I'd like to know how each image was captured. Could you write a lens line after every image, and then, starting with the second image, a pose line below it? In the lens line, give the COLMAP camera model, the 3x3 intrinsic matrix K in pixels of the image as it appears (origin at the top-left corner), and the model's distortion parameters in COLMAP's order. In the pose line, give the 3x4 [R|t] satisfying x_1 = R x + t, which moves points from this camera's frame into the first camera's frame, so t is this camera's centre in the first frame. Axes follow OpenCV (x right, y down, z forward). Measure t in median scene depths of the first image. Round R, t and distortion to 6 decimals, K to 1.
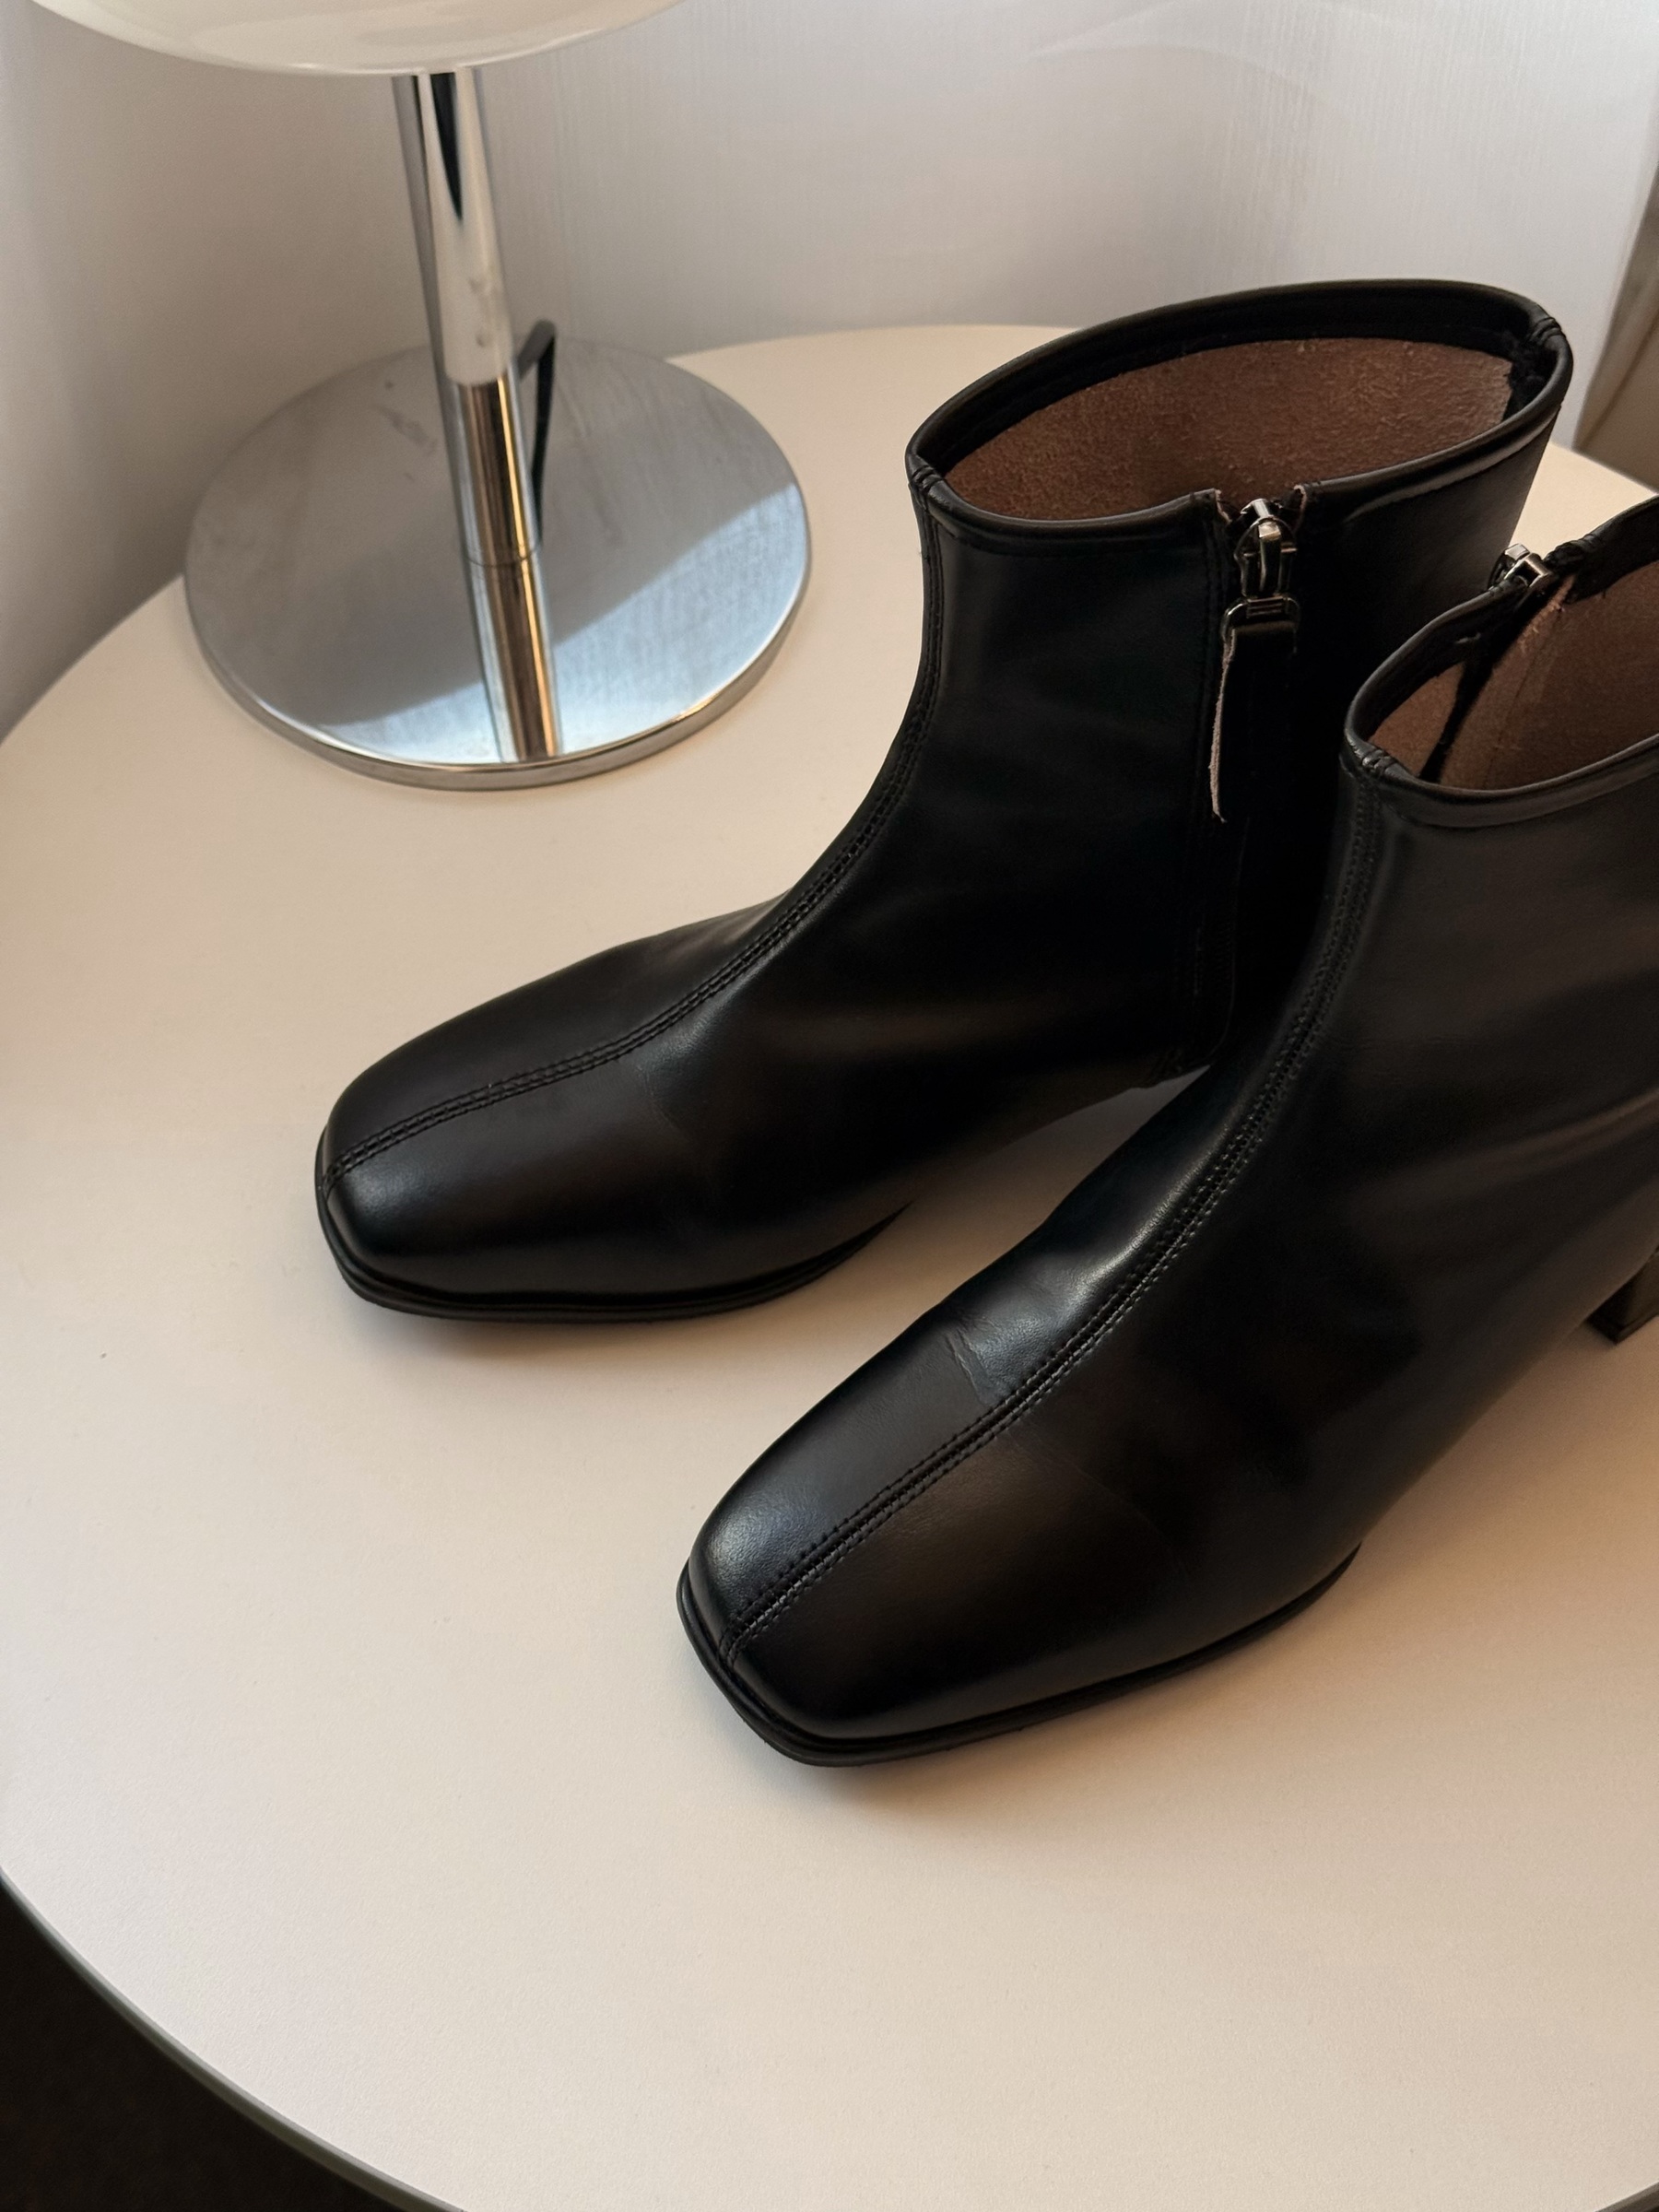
lens RADIAL K [[3134.3, 0, 829.5], [0, 3134.3, 1106.0], [0, 0, 1]] dist [0.101855, -0.043780]
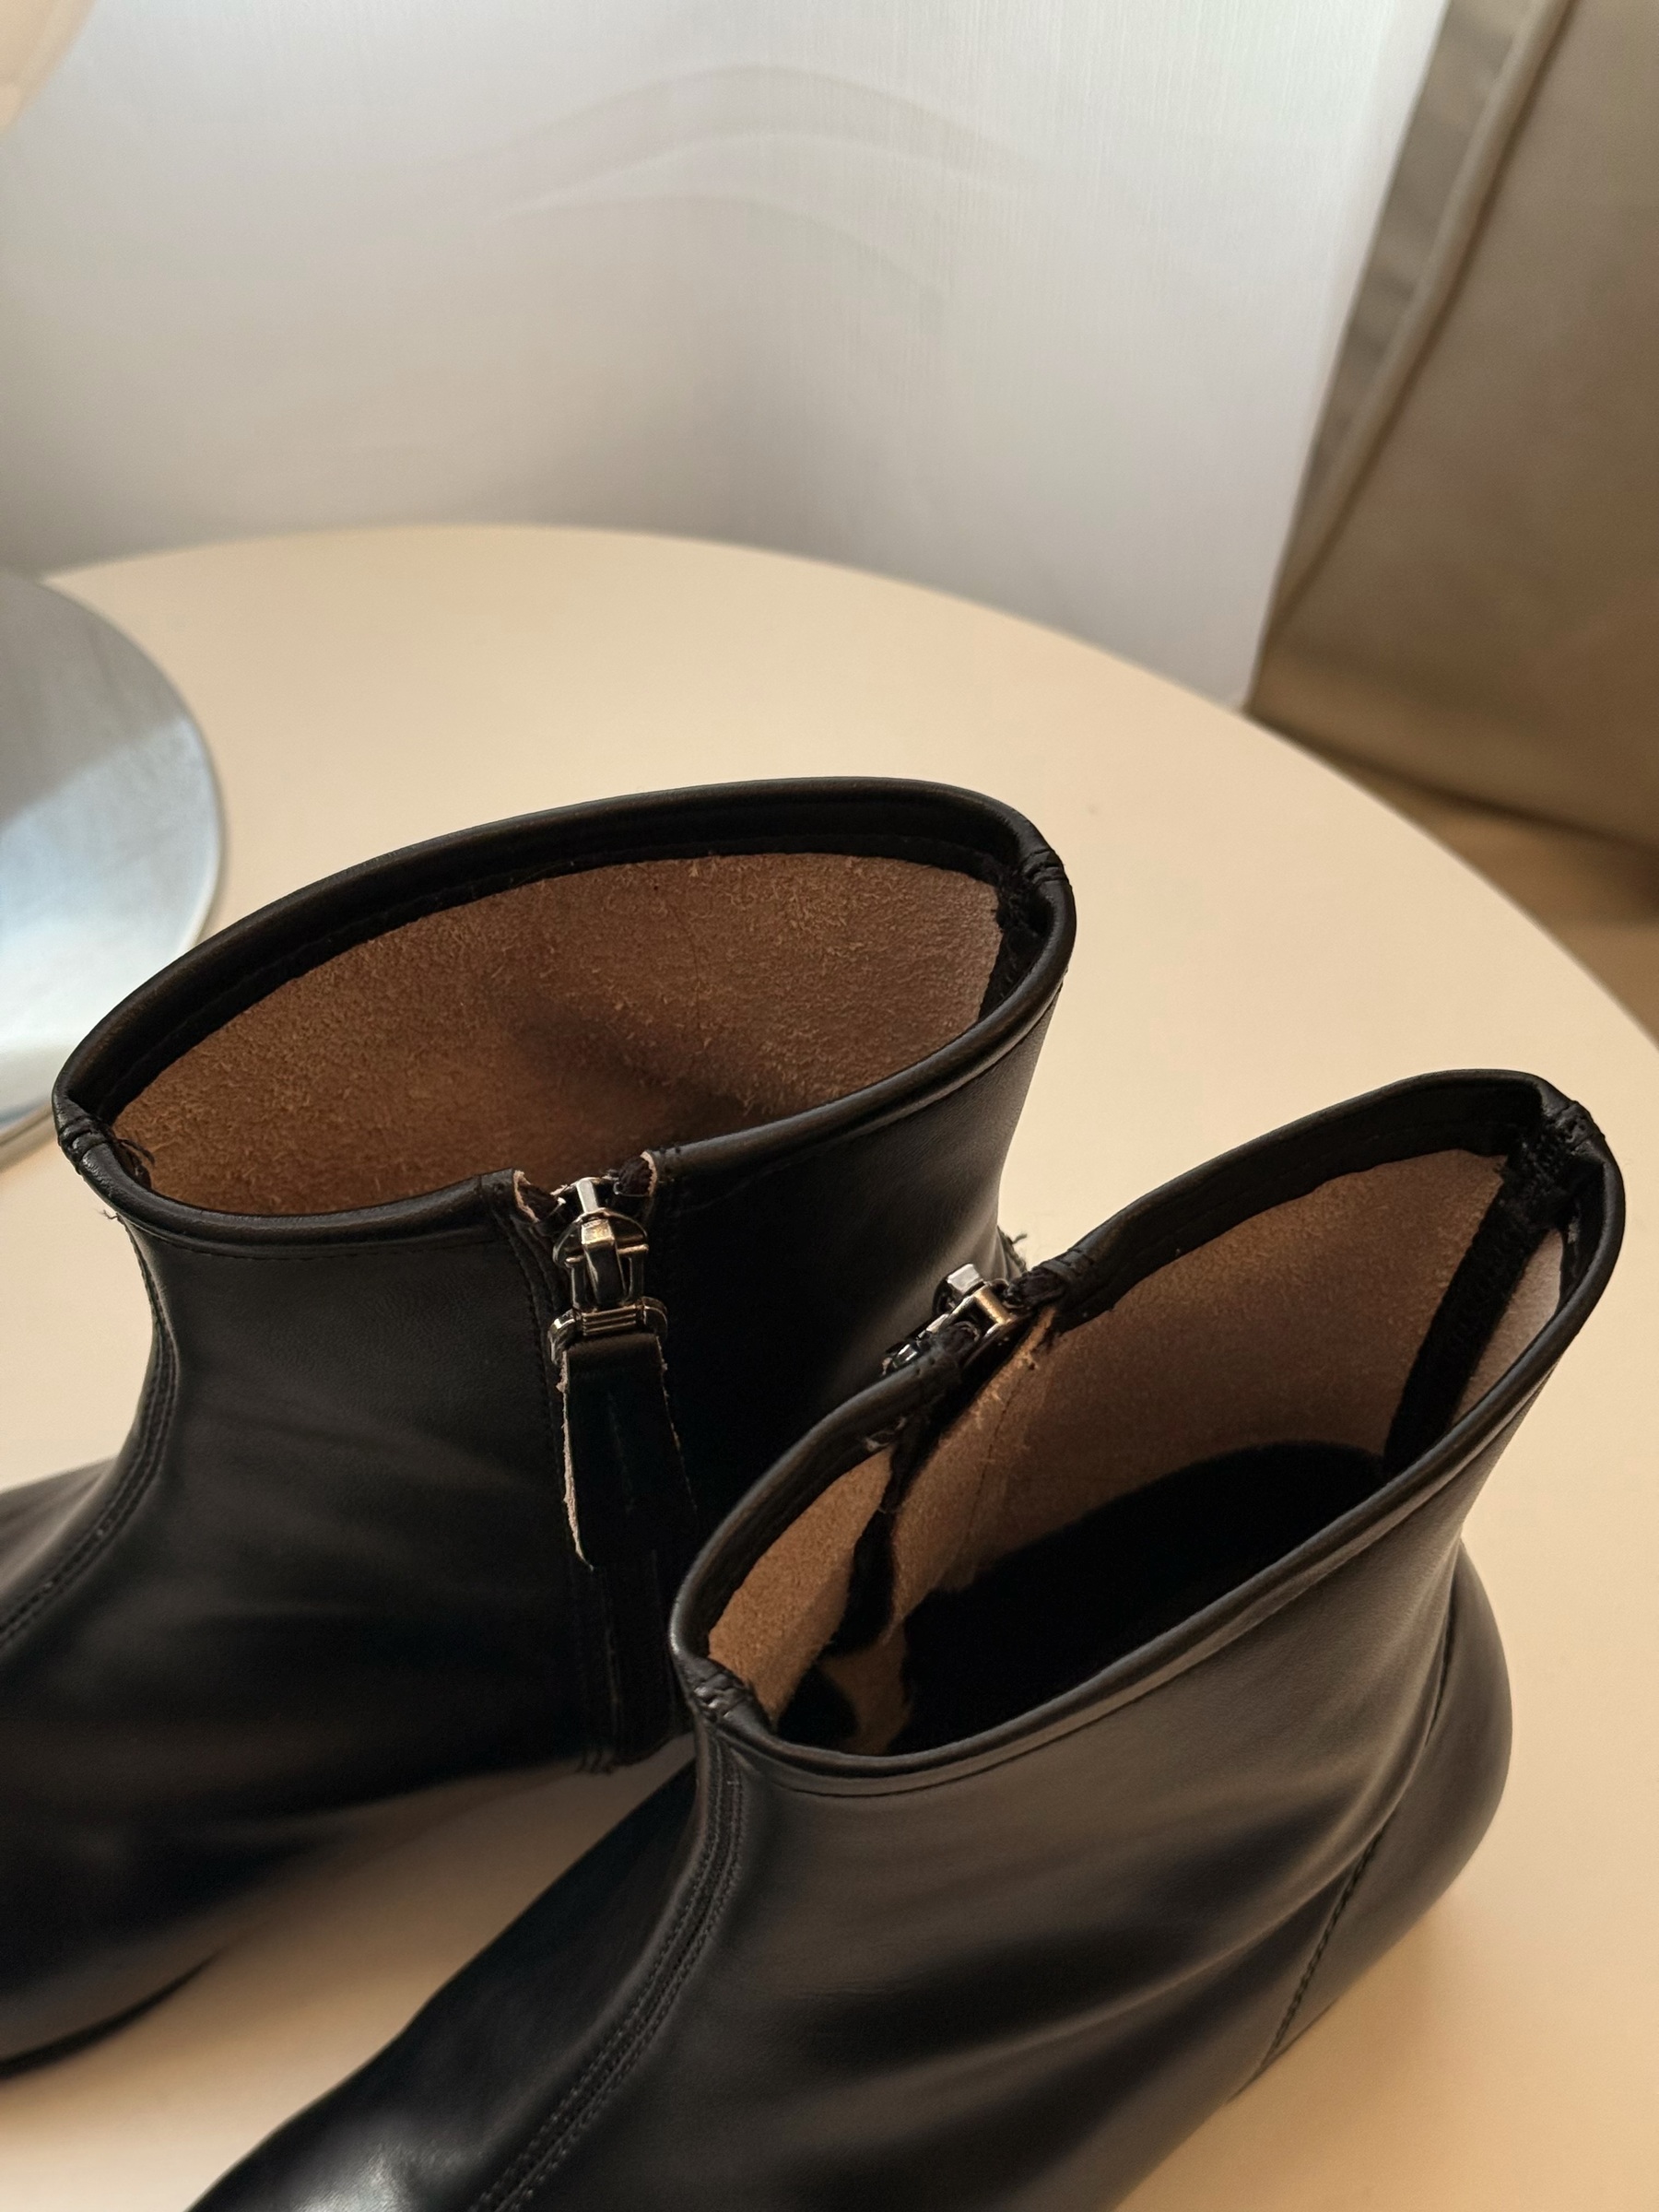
lens RADIAL K [[3134.3, 0, 829.5], [0, 3134.3, 1106.0], [0, 0, 1]] dist [0.101855, -0.043780]
pose [[0.998926, -0.015510, 0.043654, 0.149931], [0.012846, 0.998076, 0.060649, -0.232674], [-0.044511, -0.060023, 0.997204, 0.329968]]
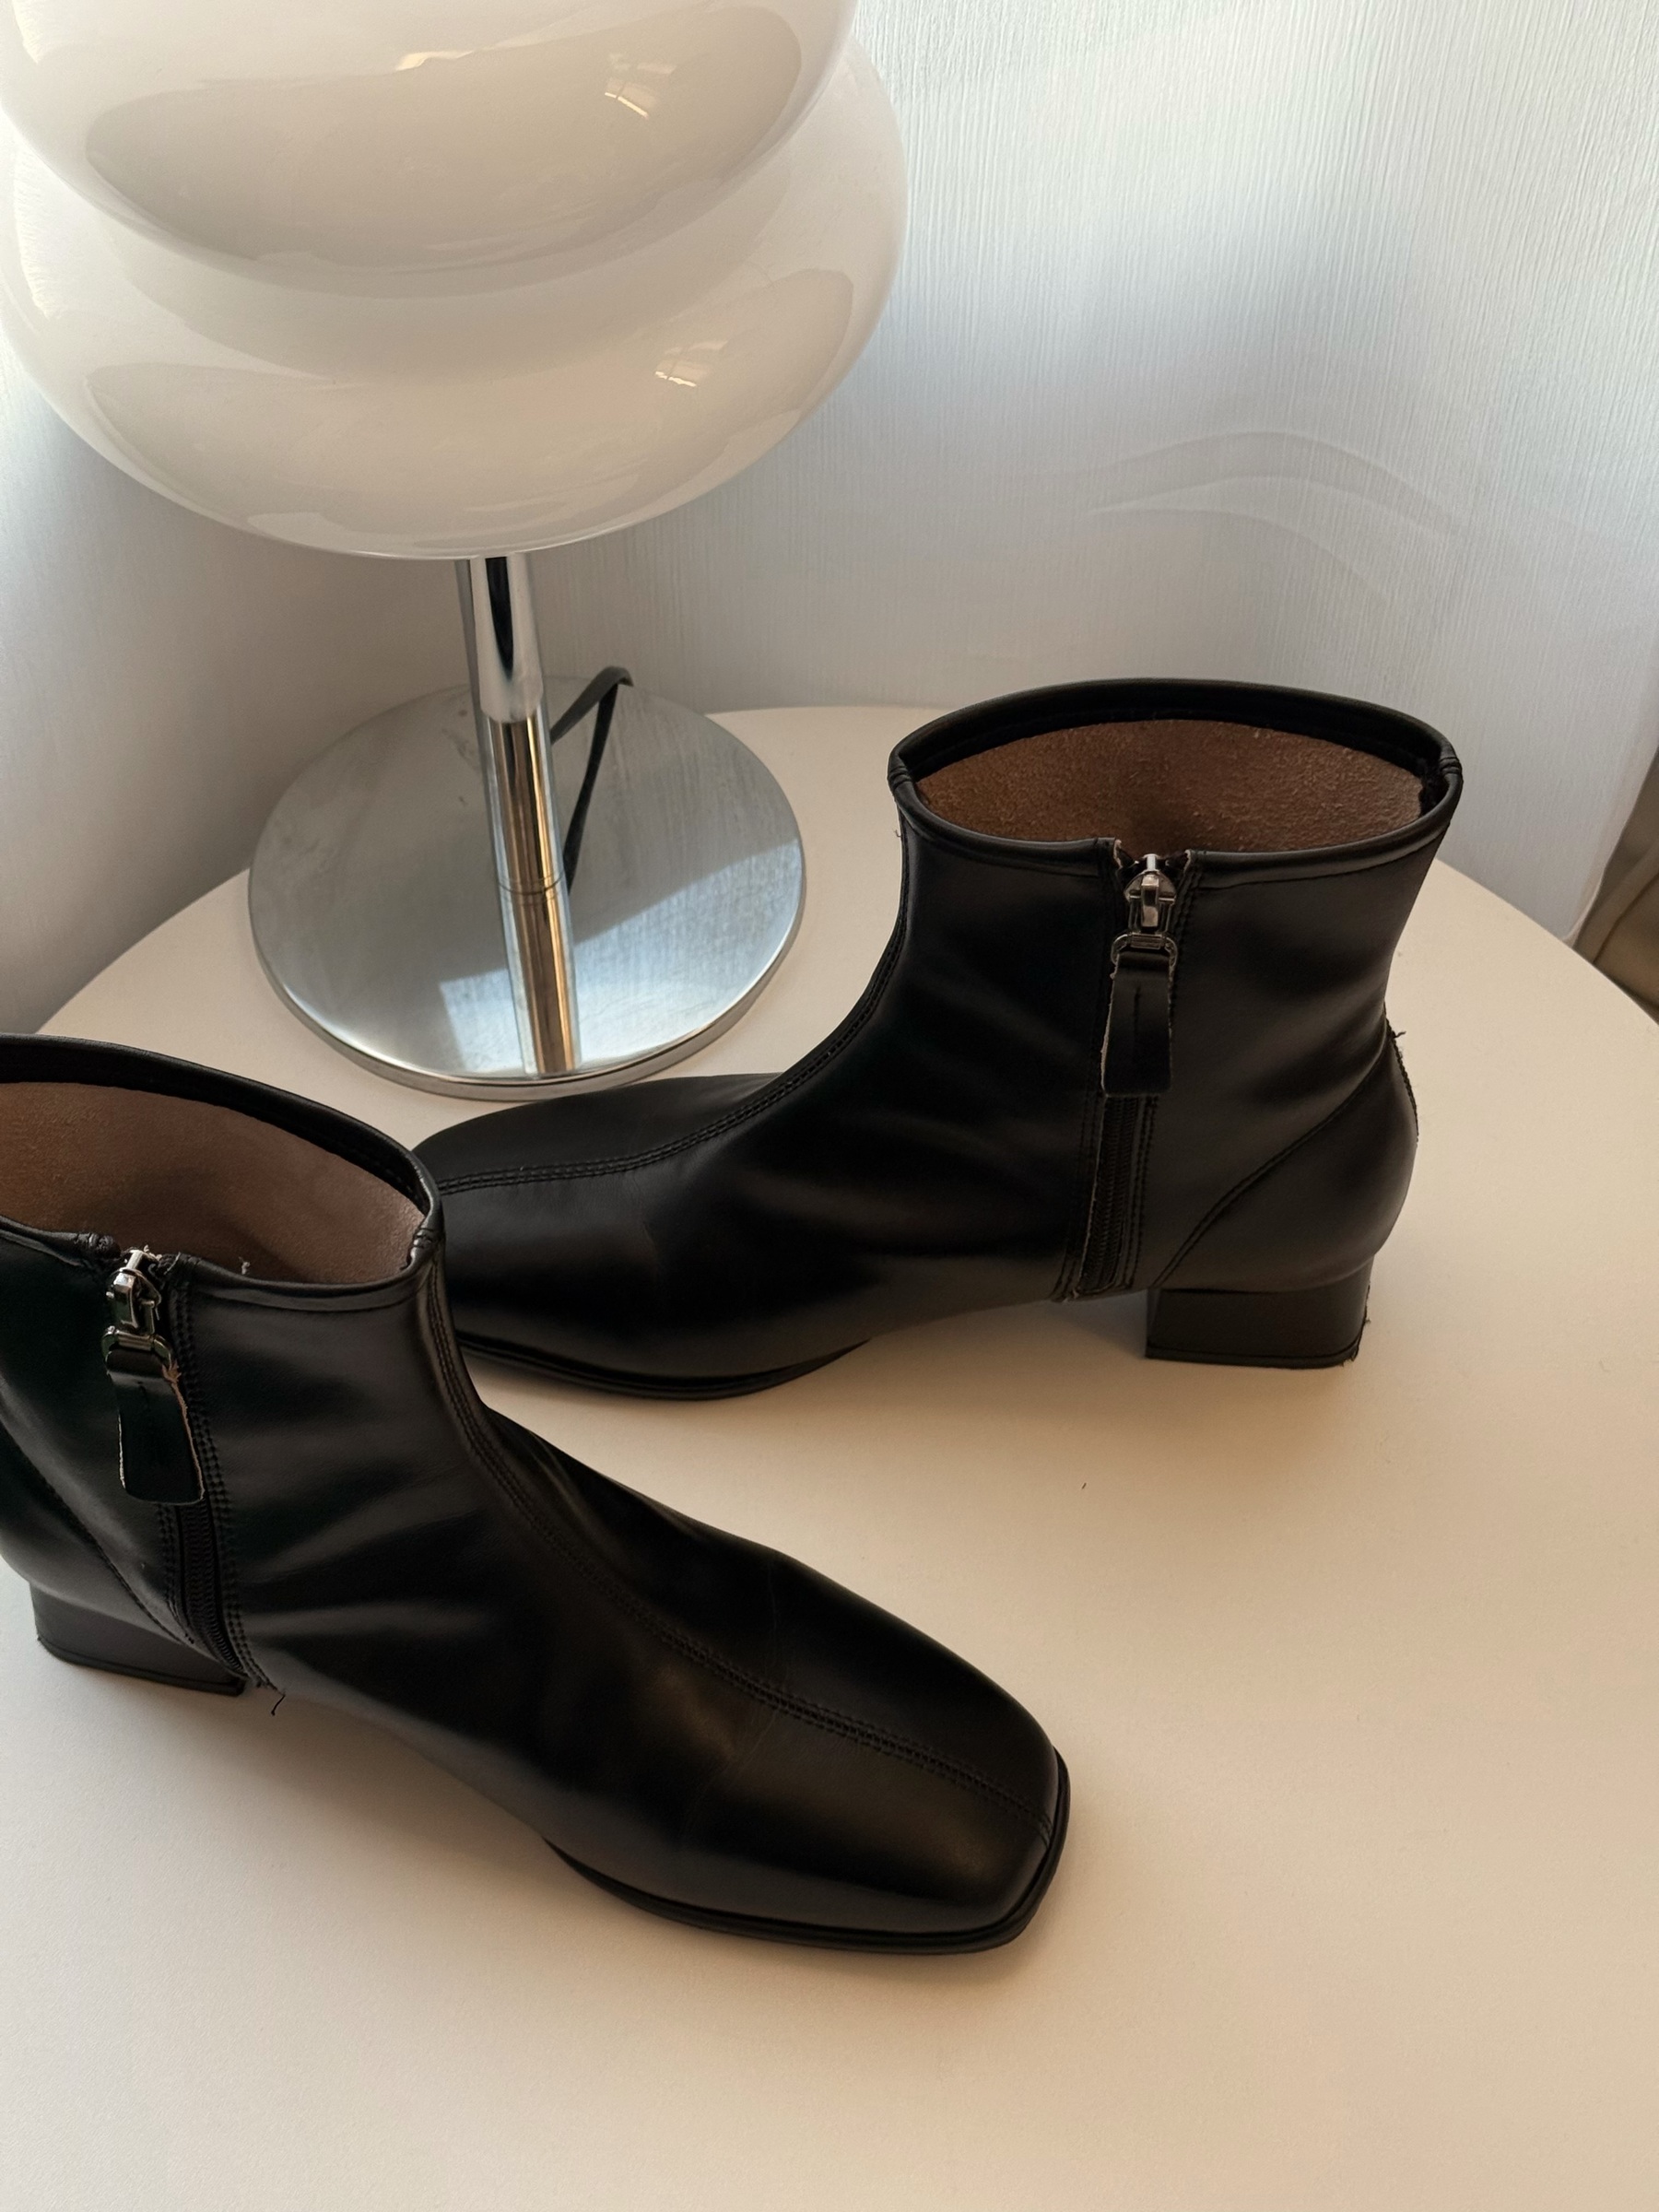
lens RADIAL K [[3134.3, 0, 829.5], [0, 3134.3, 1106.0], [0, 0, 1]] dist [0.101855, -0.043780]
pose [[0.959406, 0.232579, -0.159520, 0.219368], [-0.236822, 0.971521, -0.007856, -0.056094], [0.153150, 0.045315, 0.987163, -0.196373]]
